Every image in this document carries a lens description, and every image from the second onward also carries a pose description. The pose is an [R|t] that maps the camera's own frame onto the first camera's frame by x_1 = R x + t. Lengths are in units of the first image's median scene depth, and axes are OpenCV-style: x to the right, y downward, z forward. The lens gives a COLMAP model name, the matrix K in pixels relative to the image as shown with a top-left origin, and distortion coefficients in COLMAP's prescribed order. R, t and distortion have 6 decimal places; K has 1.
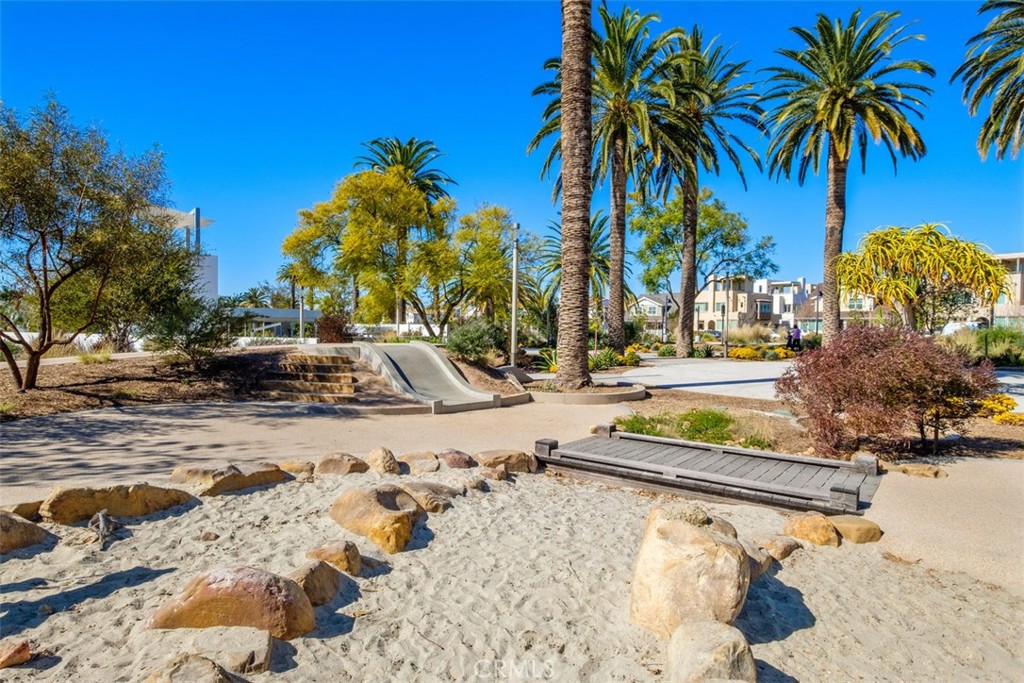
lens RADIAL K [[559.4, 0, 511.9], [0, 559.4, 340.3], [0, 0, 1]] dist [0.000681, 0.000043]
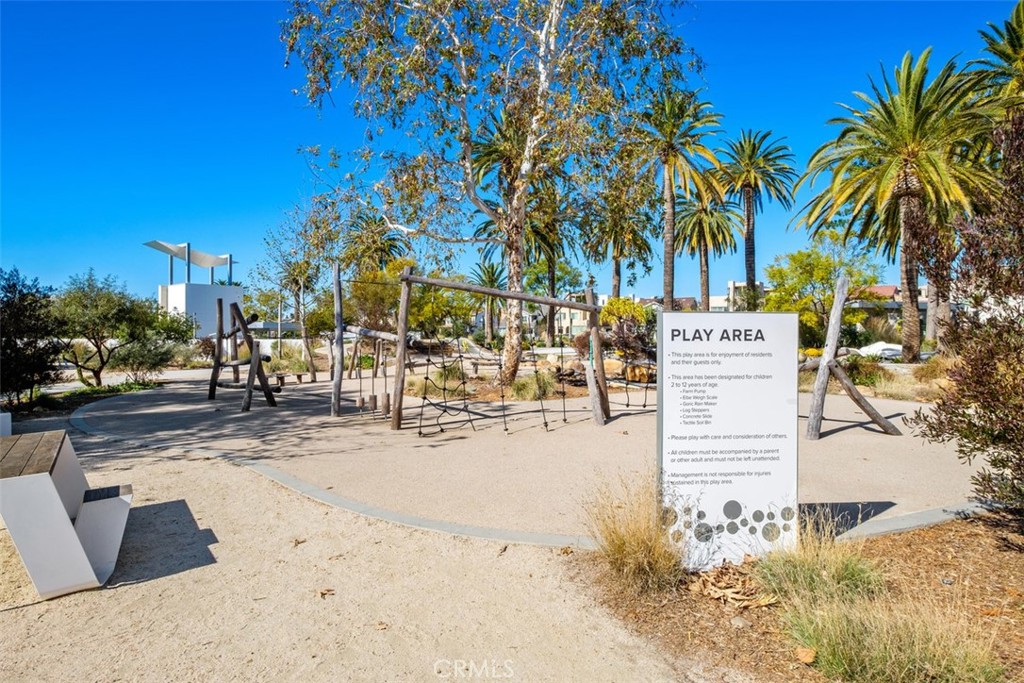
lens RADIAL K [[585.1, 0, 513.1], [0, 585.1, 340.0], [0, 0, 1]] dist [0.002652, 0.000355]
pose [[0.970688, -0.012911, 0.239994, -0.243691], [0.015563, 0.999837, -0.009159, 0.016996], [-0.239837, 0.012625, 0.970731, -0.756471]]
